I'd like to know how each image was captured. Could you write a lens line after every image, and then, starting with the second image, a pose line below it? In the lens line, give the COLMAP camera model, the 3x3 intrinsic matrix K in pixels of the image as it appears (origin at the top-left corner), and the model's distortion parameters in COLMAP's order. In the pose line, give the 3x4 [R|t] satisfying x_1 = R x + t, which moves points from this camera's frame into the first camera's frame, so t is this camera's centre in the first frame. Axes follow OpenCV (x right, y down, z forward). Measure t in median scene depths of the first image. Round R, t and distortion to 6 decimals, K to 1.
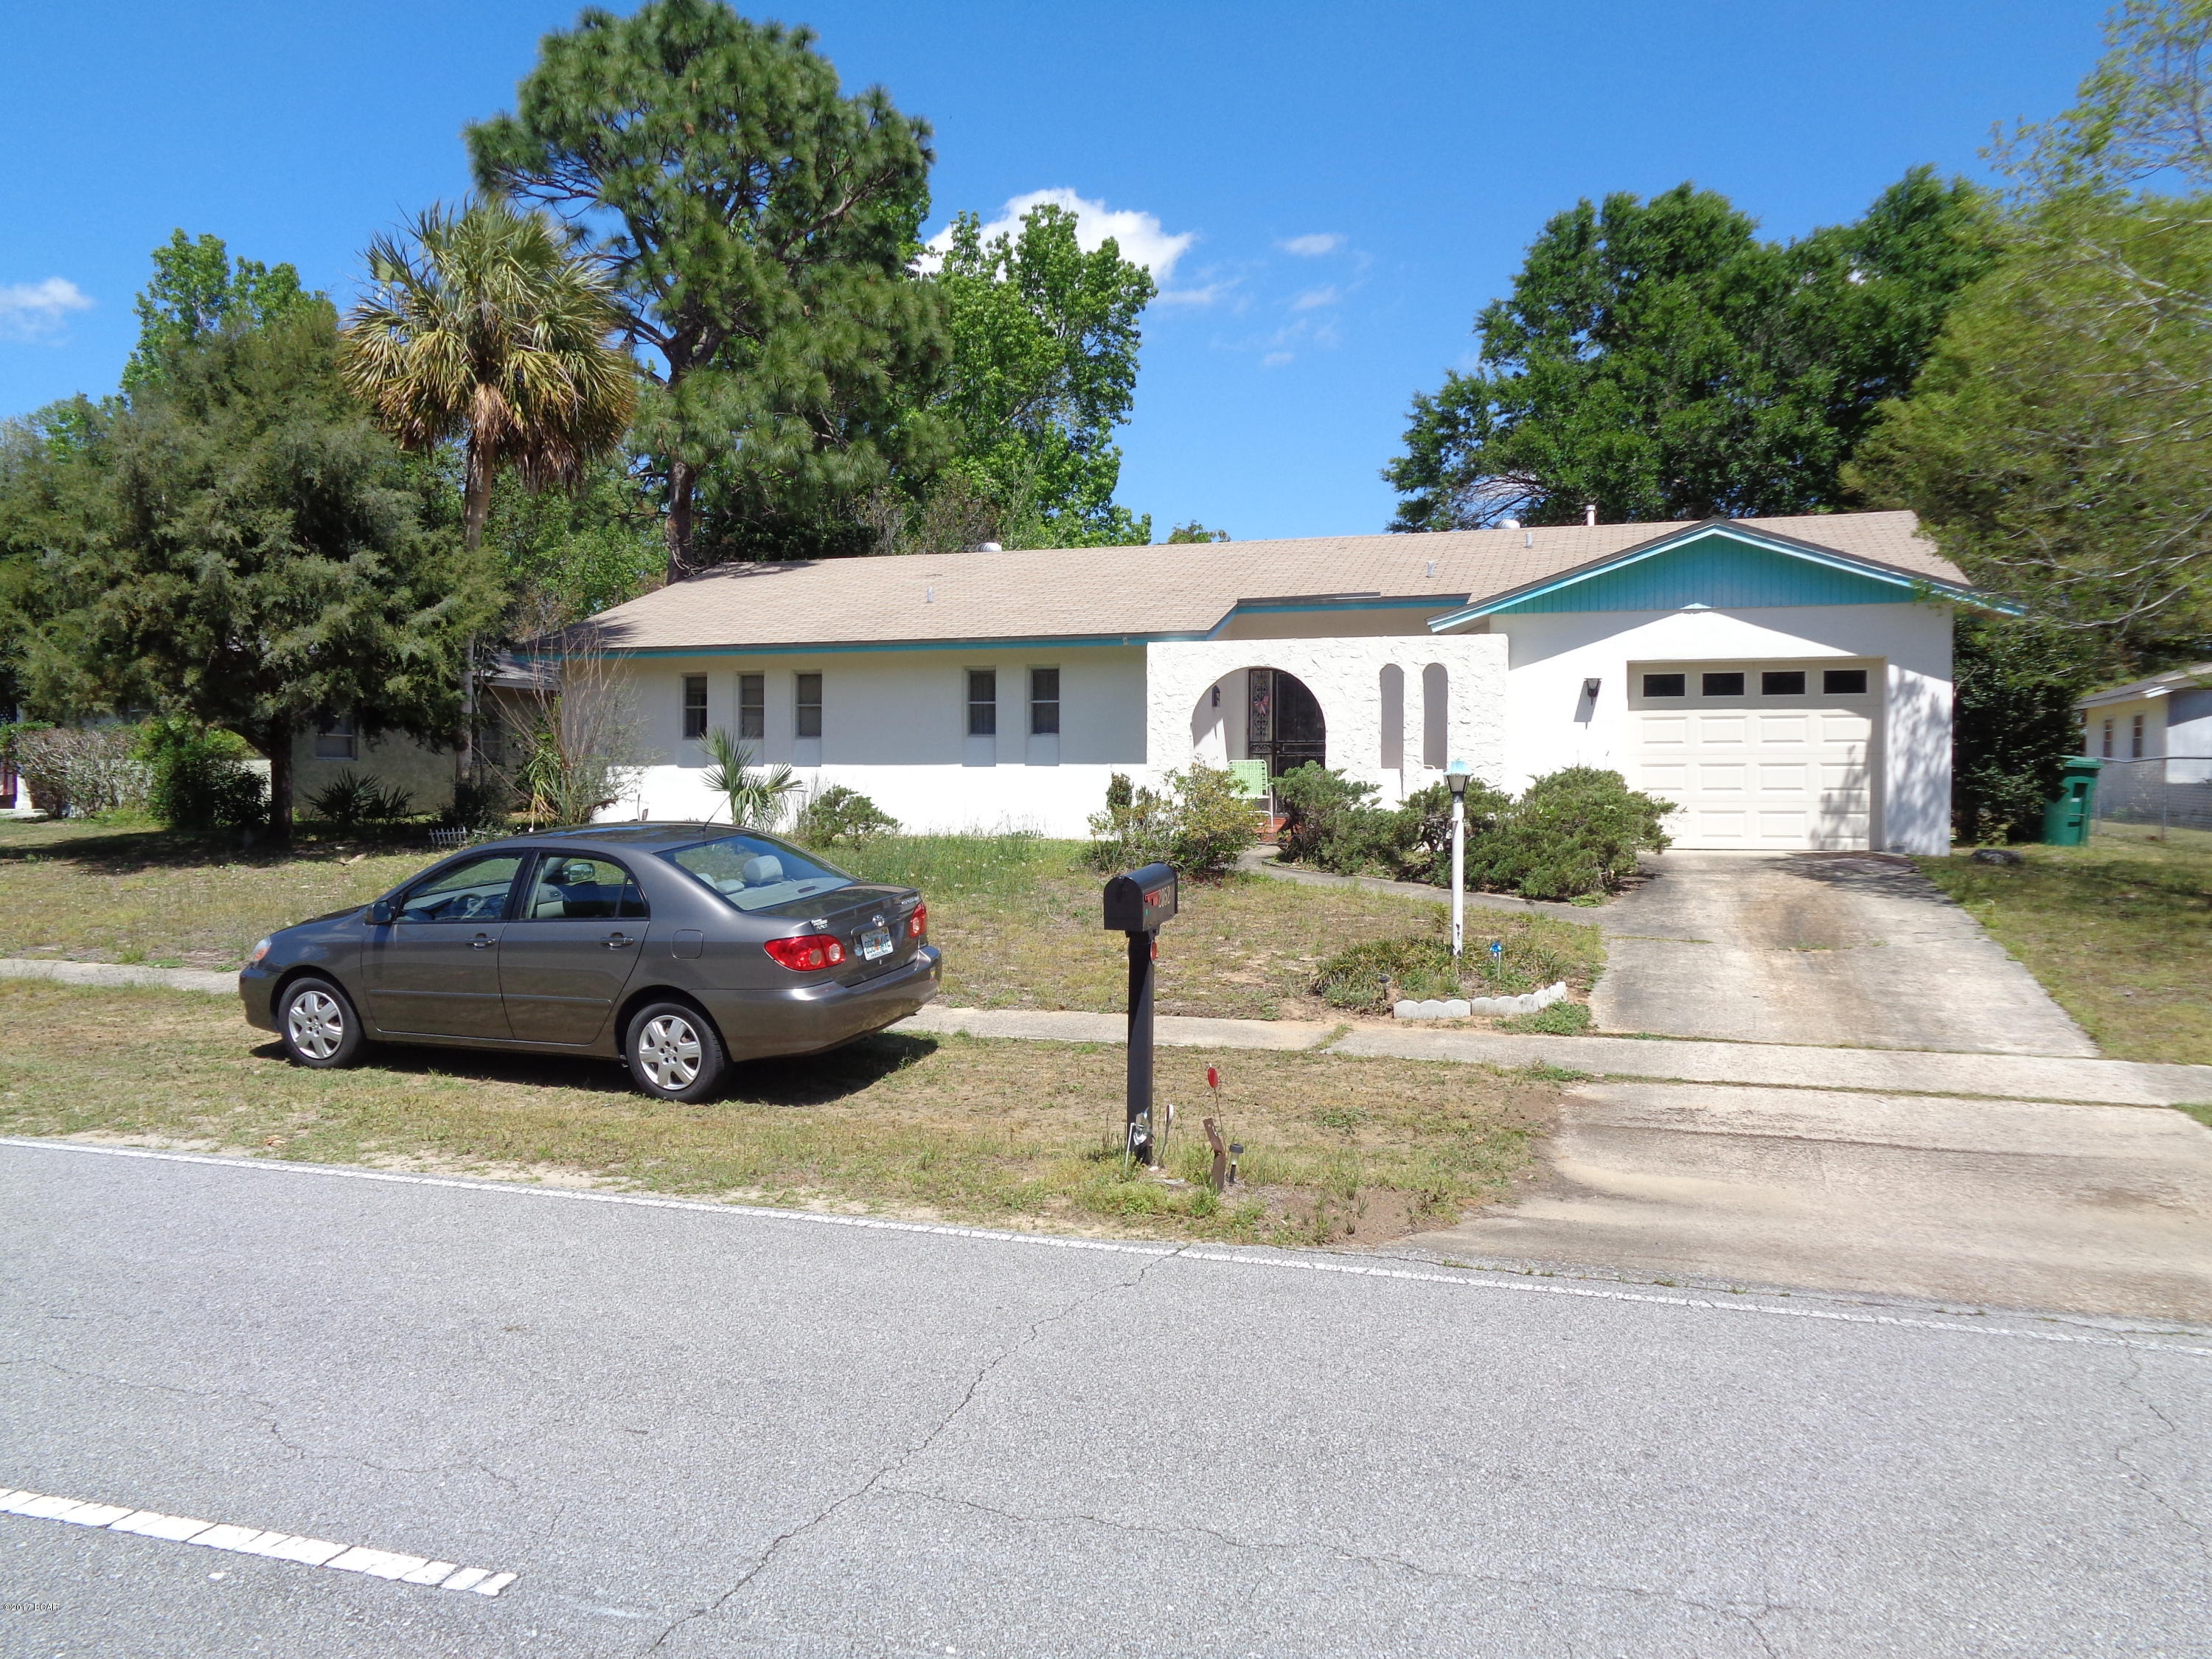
lens RADIAL K [[1658.3, 0, 1110.0], [0, 1658.3, 826.9], [0, 0, 1]] dist [0.001648, 0.002389]
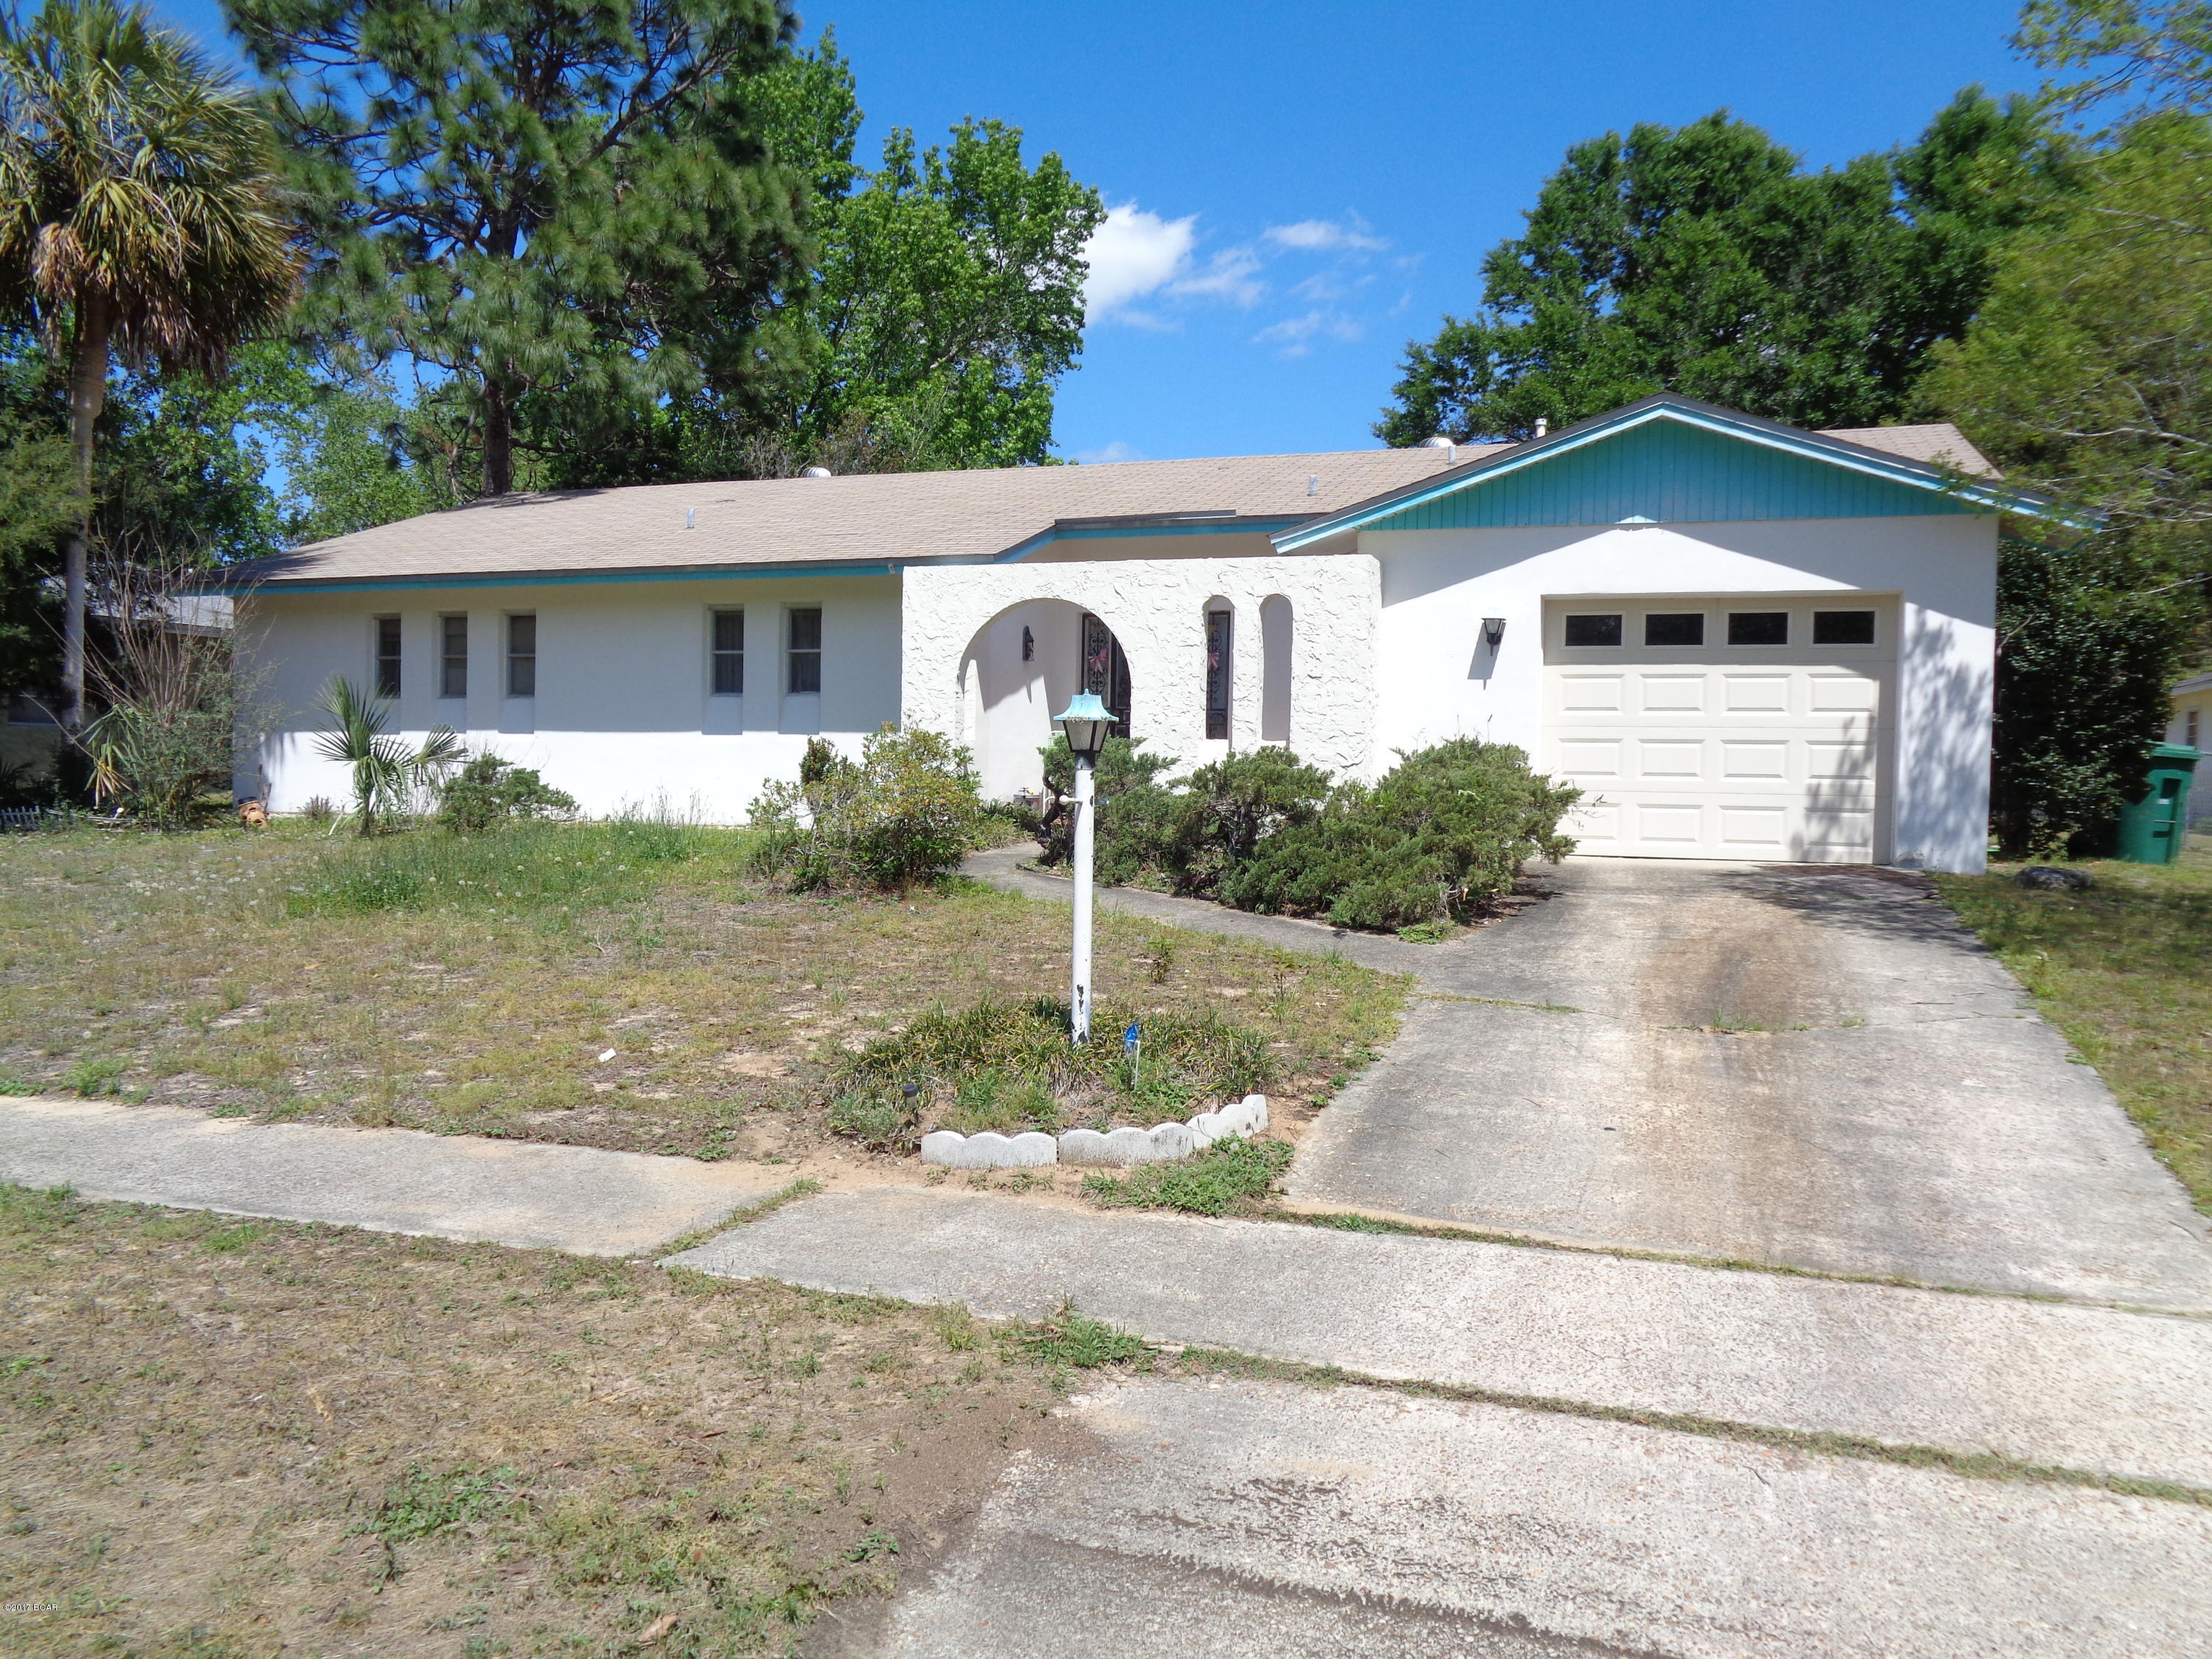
lens RADIAL K [[1658.3, 0, 1110.0], [0, 1658.3, 826.9], [0, 0, 1]] dist [0.001648, 0.002389]
pose [[0.999511, 0.015909, -0.026913, 0.144897], [-0.015811, 0.999868, 0.003848, 0.001291], [0.026971, -0.003420, 0.999630, 0.271205]]
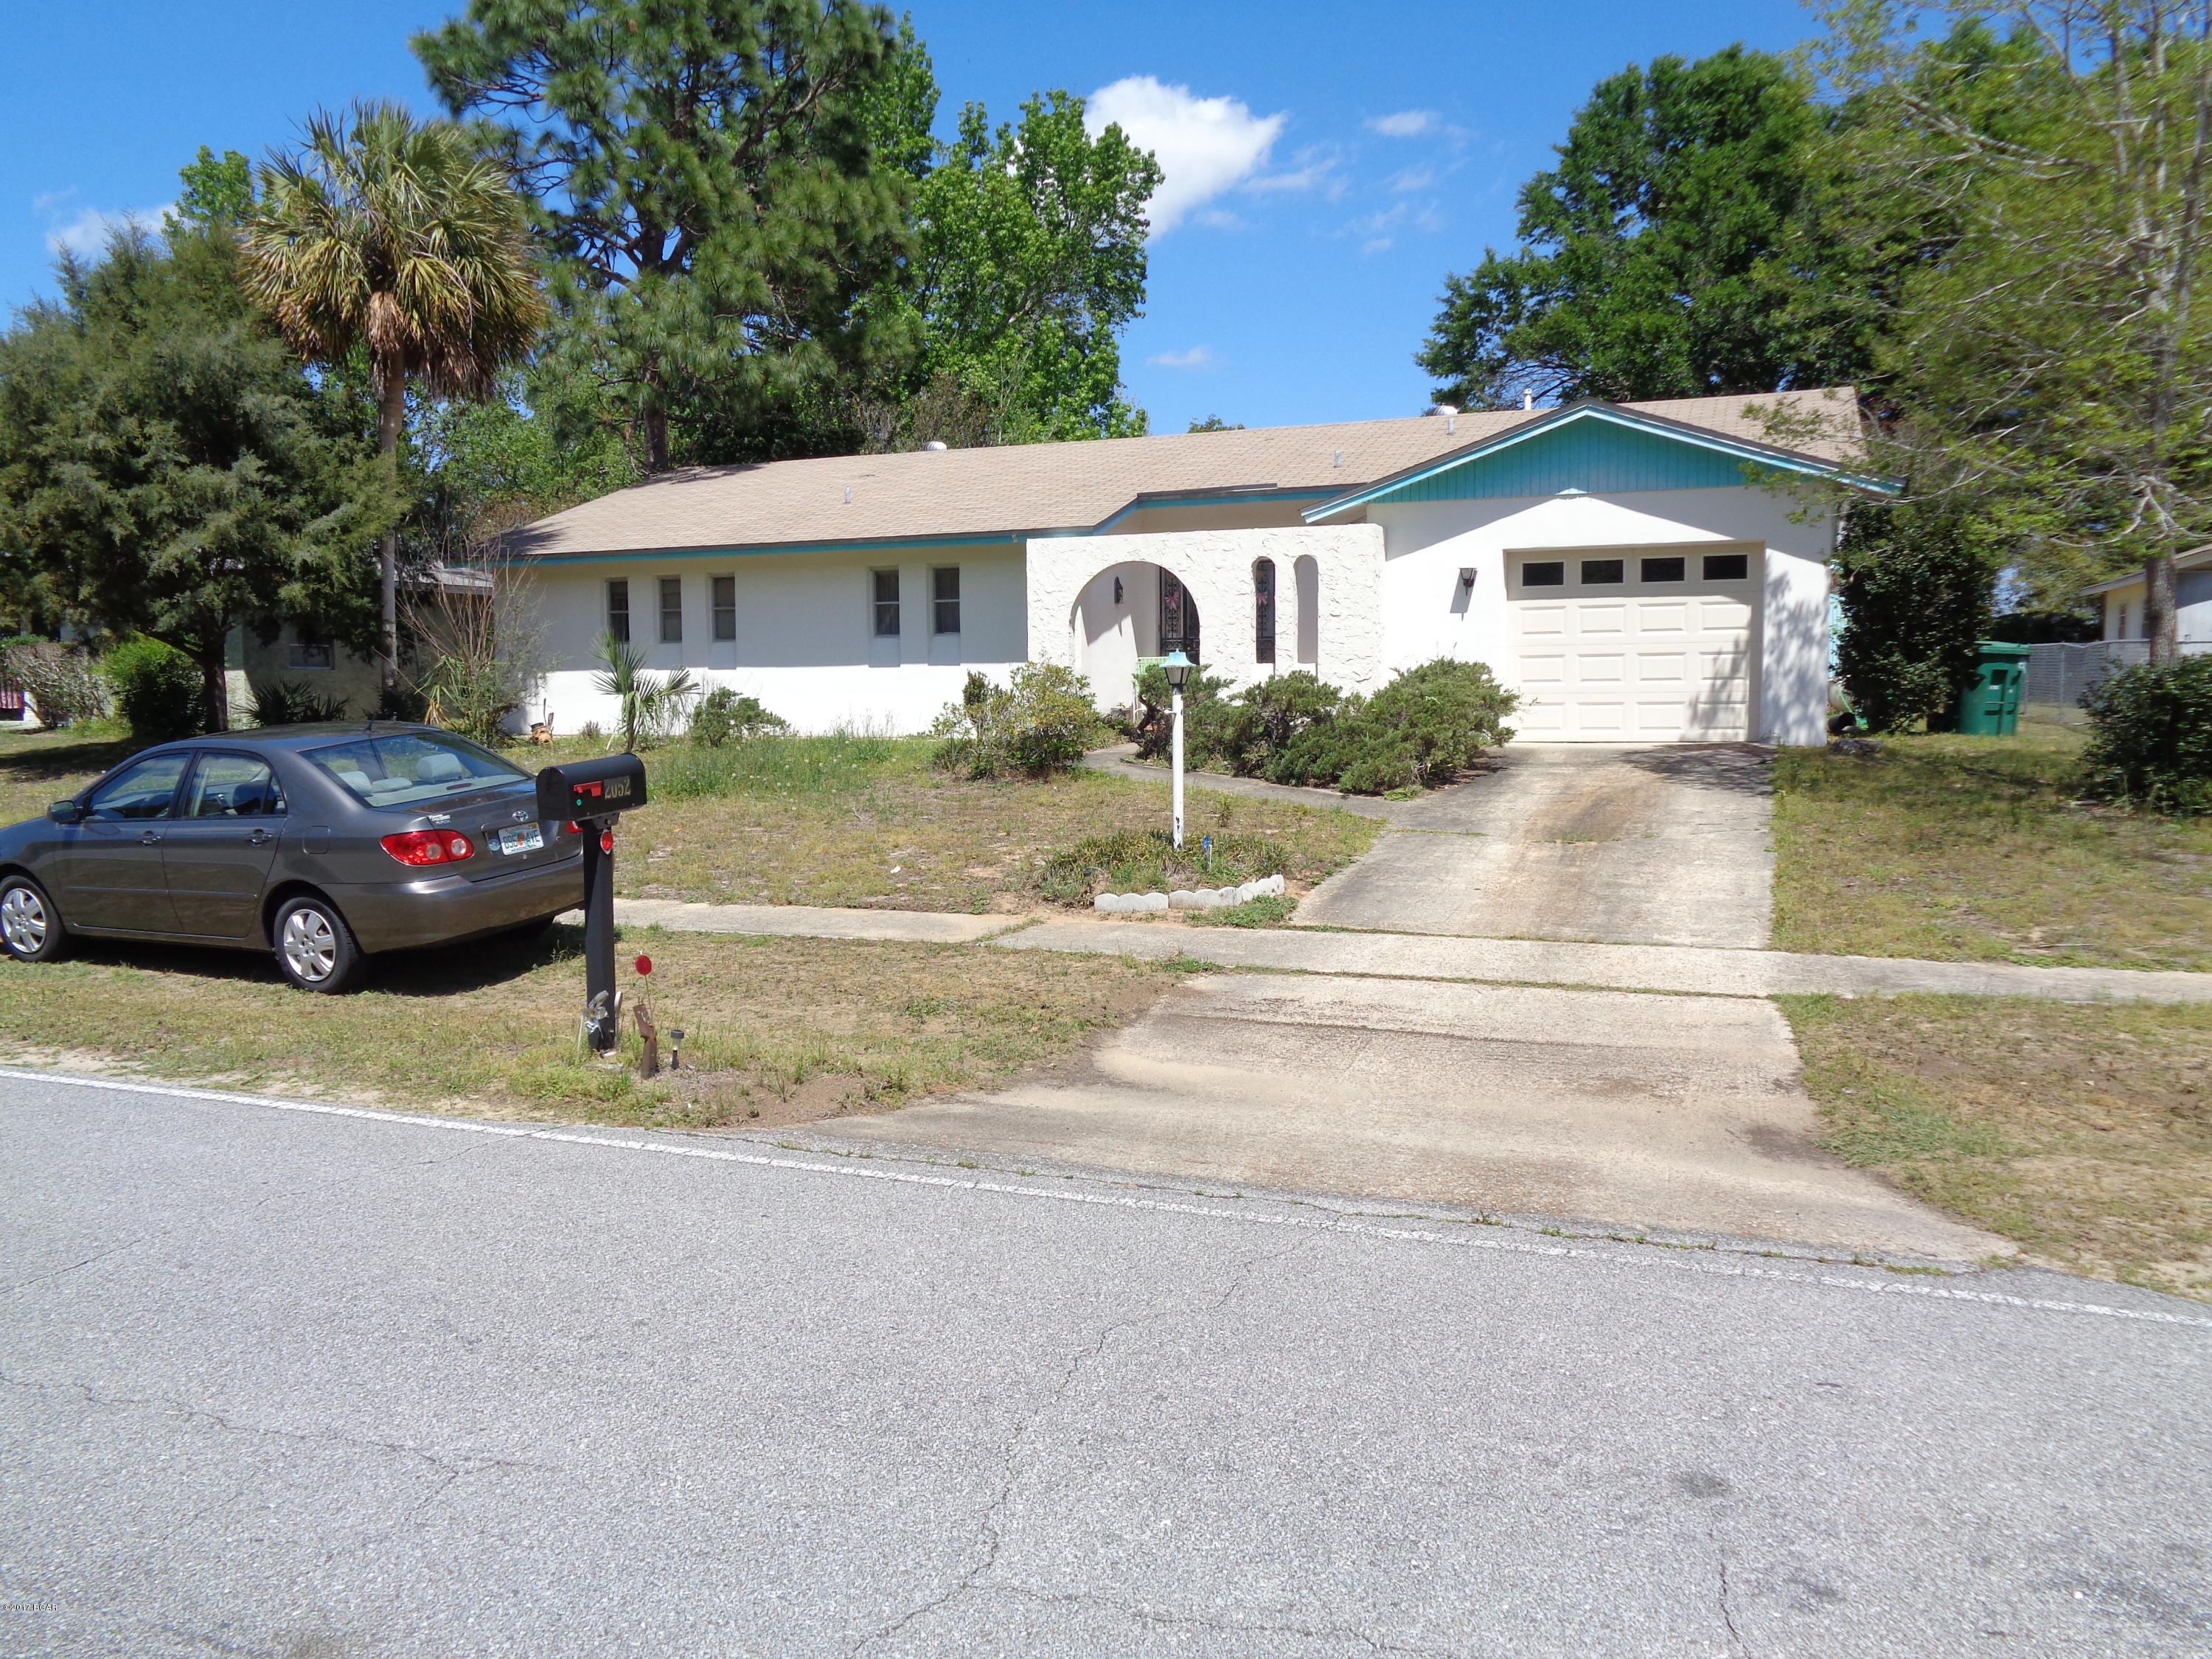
lens RADIAL K [[1658.3, 0, 1110.0], [0, 1658.3, 826.9], [0, 0, 1]] dist [0.001648, 0.002389]
pose [[0.997677, -0.006080, -0.067846, 0.146582], [0.010048, 0.998249, 0.058293, 0.003607], [0.067372, -0.058840, 0.995991, 0.004394]]
